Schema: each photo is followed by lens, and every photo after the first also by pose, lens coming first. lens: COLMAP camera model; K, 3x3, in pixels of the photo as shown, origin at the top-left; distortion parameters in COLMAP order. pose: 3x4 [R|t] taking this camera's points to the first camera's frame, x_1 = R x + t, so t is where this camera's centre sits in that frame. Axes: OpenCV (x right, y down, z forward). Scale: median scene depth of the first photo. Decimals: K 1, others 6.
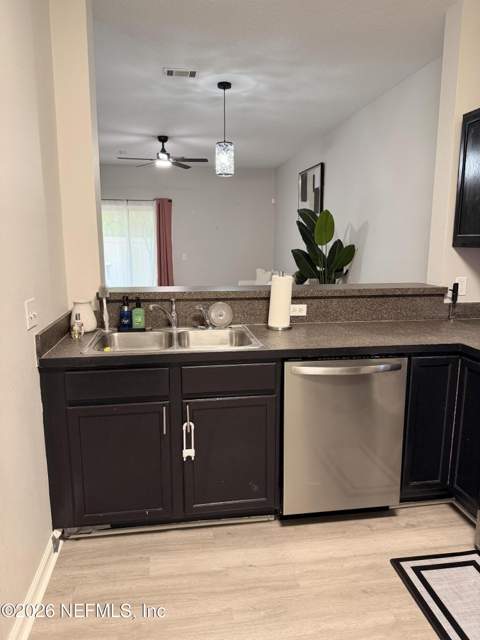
lens RADIAL K [[456.3, 0, 238.8], [0, 456.3, 319.5], [0, 0, 1]] dist [0.043796, -0.031594]
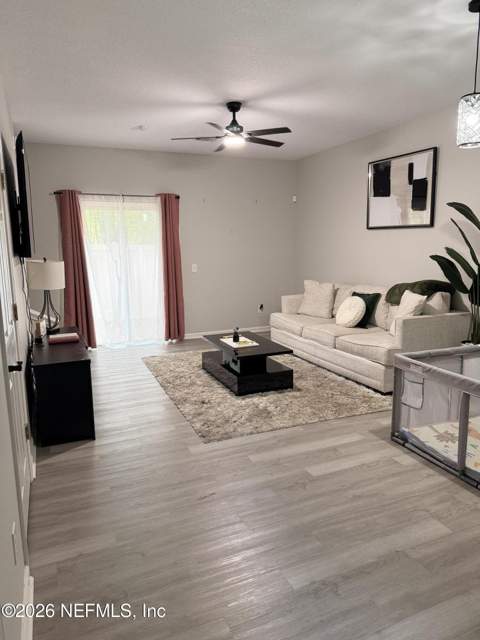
lens RADIAL K [[456.3, 0, 238.6], [0, 456.3, 320.2], [0, 0, 1]] dist [0.043796, -0.031594]
pose [[0.968260, -0.054567, 0.243915, -0.255599], [0.056468, 0.998404, -0.000799, -0.043129], [-0.243482, 0.014547, 0.969796, 0.222947]]
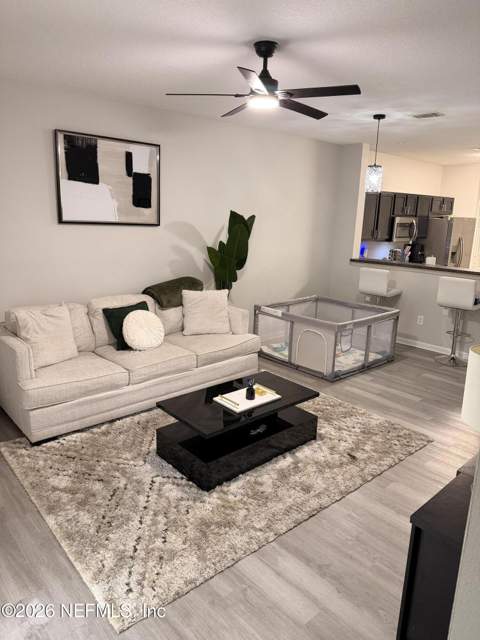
lens RADIAL K [[456.3, 0, 238.7], [0, 456.3, 324.0], [0, 0, 1]] dist [0.043796, -0.031594]
pose [[-0.552331, -0.193544, 0.810846, -0.423232], [0.131830, 0.940156, 0.314209, -0.201146], [-0.823135, 0.280441, -0.493762, 0.972598]]
